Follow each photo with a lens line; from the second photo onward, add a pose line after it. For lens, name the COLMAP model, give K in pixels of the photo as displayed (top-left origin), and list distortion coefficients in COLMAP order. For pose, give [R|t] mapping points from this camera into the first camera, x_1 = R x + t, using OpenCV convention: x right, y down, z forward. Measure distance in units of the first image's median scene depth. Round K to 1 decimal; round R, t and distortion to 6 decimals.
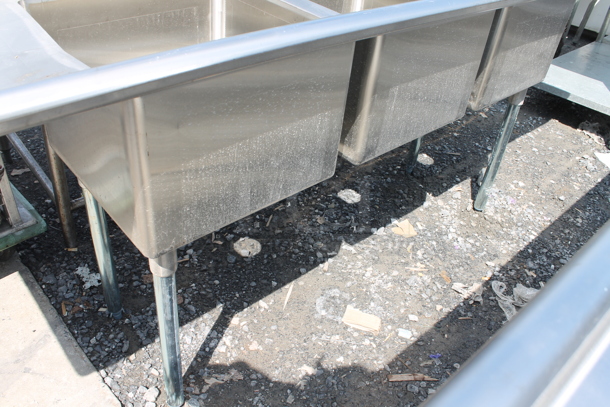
lens RADIAL K [[529.1, 0, 307.2], [0, 529.1, 222.3], [0, 0, 1]] dist [-0.198545, 0.196653]
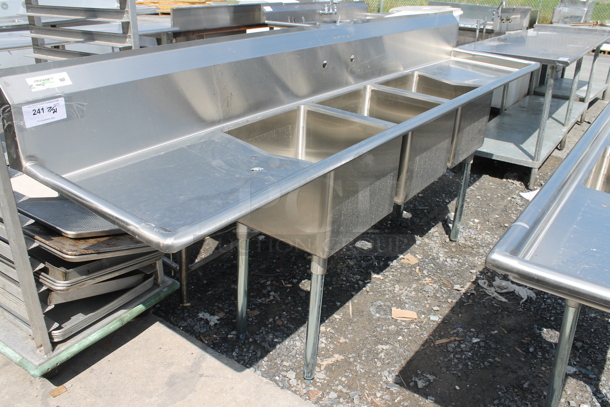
lens RADIAL K [[529.1, 0, 307.2], [0, 529.1, 222.3], [0, 0, 1]] dist [-0.198545, 0.196653]
pose [[0.980692, -0.136343, 0.140194, -0.292589], [0.159290, 0.972799, -0.168194, 0.118058], [-0.113448, 0.187278, 0.975734, -0.404134]]
